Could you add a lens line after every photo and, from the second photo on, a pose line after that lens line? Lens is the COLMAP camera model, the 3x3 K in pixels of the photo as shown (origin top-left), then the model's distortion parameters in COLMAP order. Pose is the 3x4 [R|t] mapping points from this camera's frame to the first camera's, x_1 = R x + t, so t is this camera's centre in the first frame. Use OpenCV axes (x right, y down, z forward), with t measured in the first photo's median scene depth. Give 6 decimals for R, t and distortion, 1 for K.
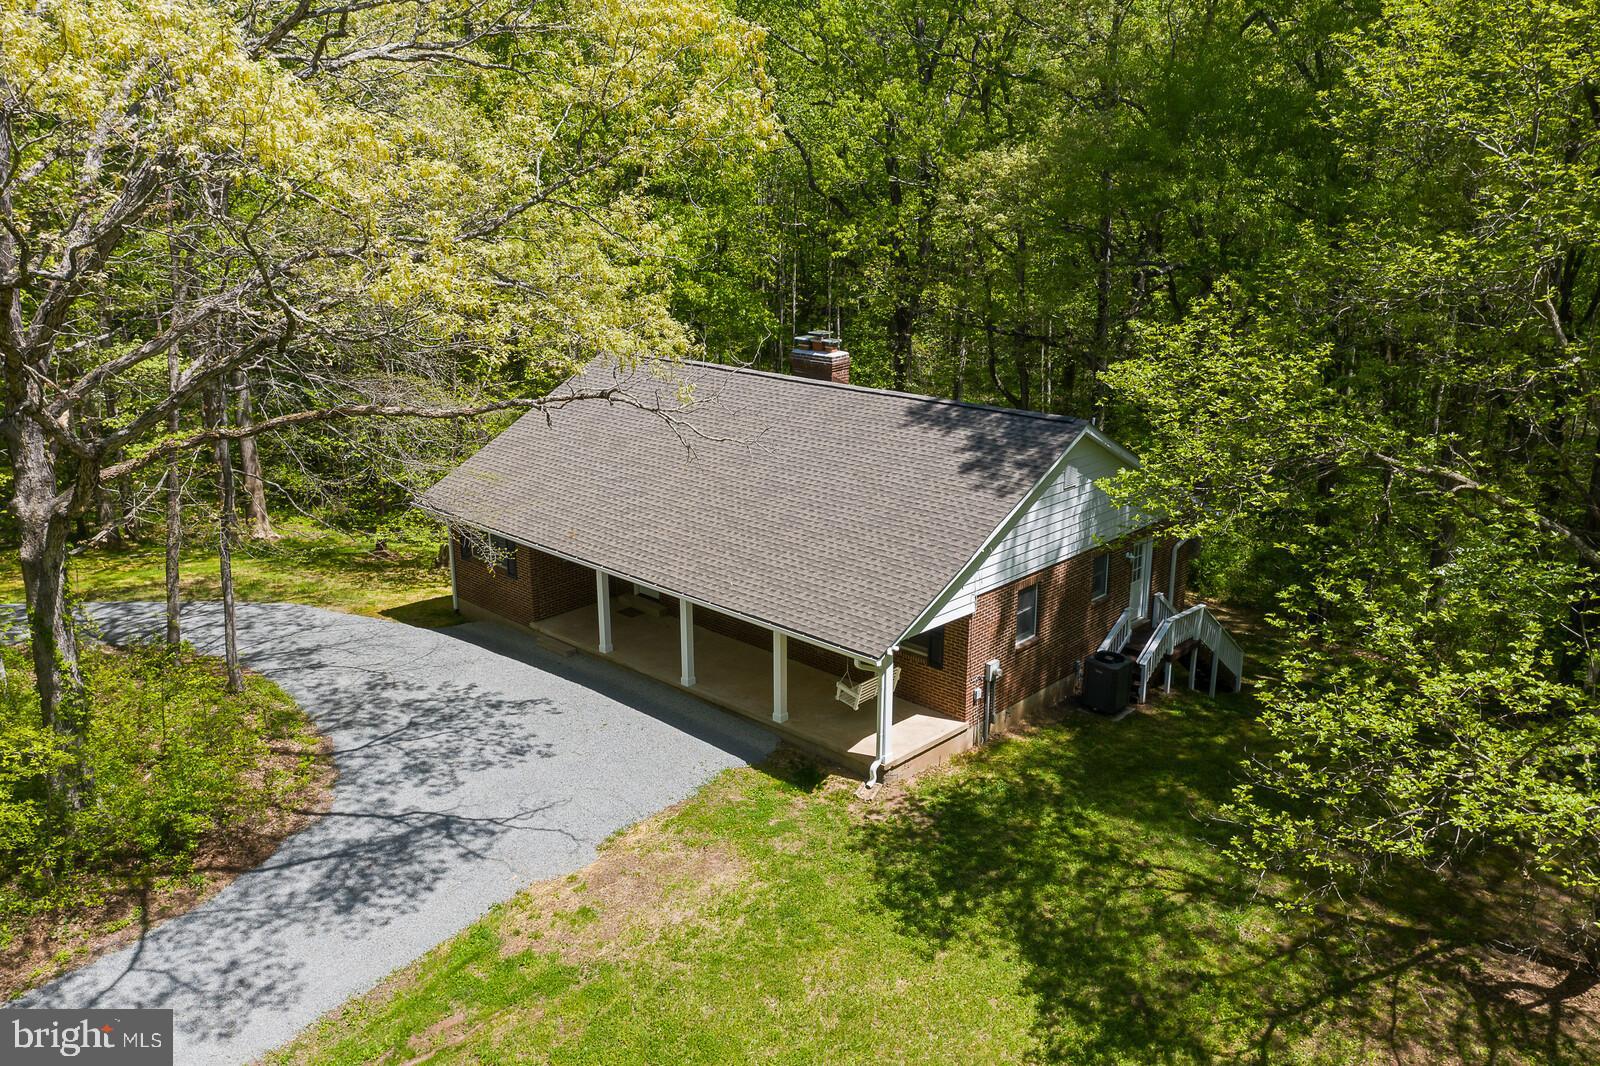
lens RADIAL K [[1292.0, 0, 801.4], [0, 1292.0, 533.5], [0, 0, 1]] dist [-0.004639, 0.006345]
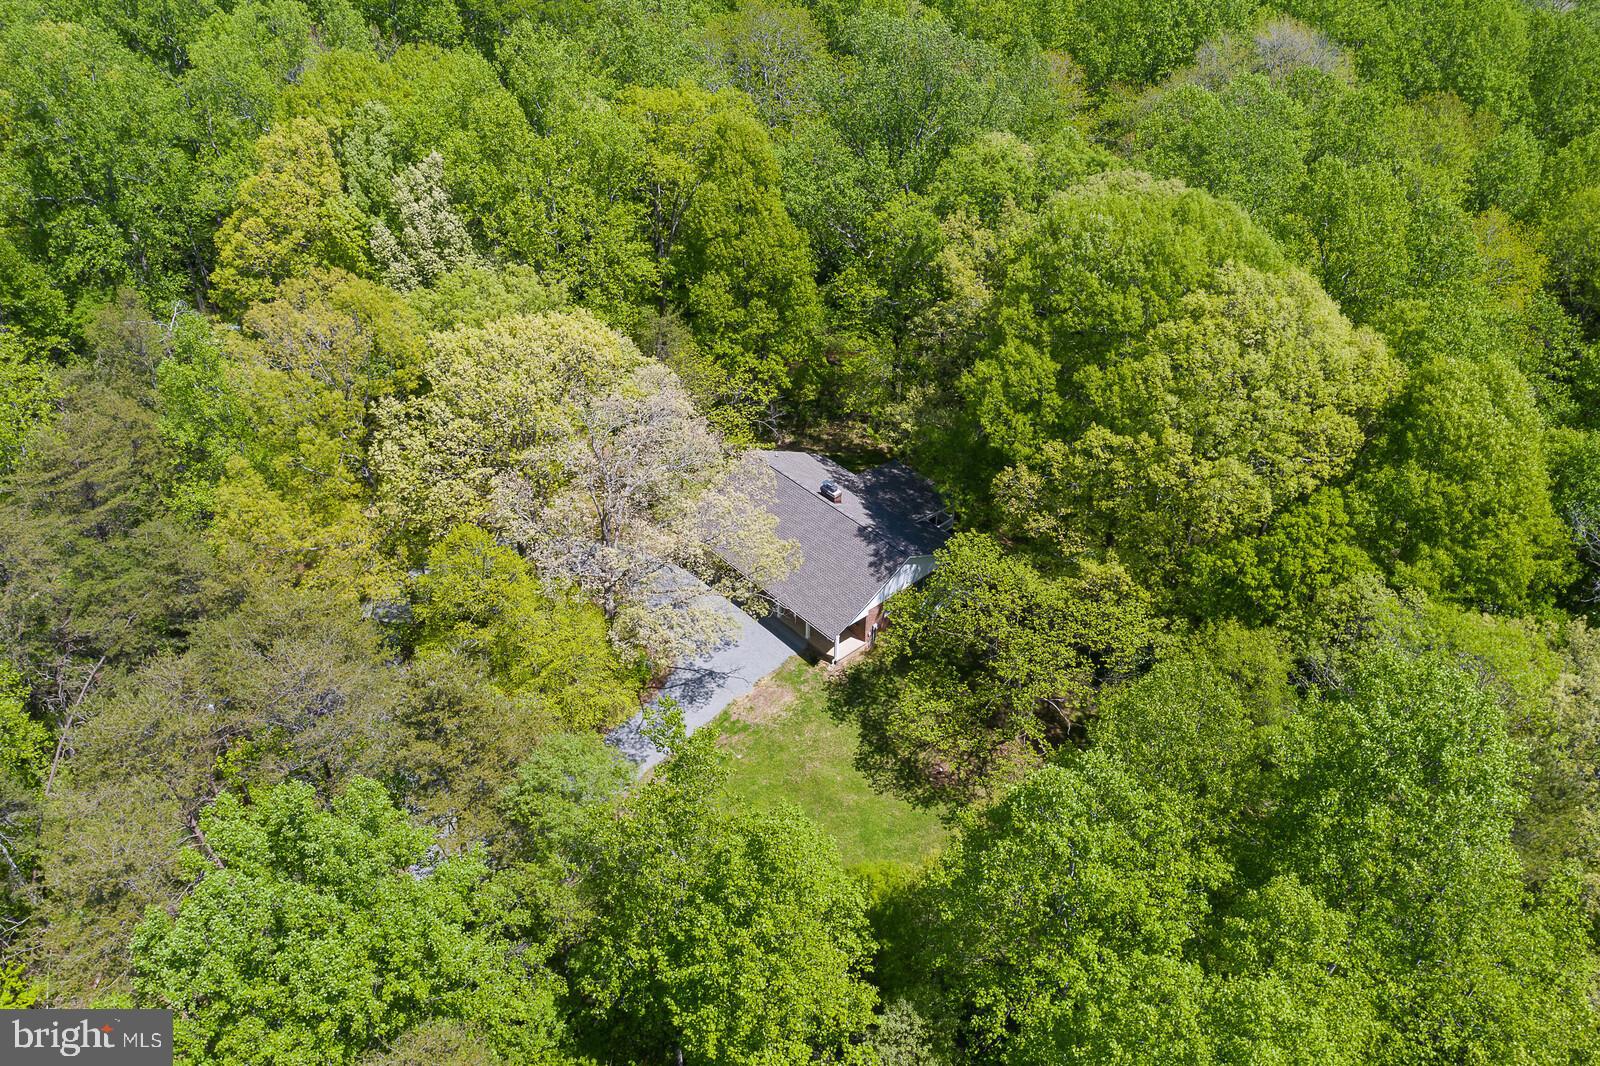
lens RADIAL K [[1292.0, 0, 800.9], [0, 1292.0, 533.4], [0, 0, 1]] dist [-0.004639, 0.006345]
pose [[0.996318, 0.053915, -0.066656, 0.183713], [-0.025388, 0.928174, 0.371279, -1.420439], [0.081886, -0.368219, 0.926126, -2.076896]]
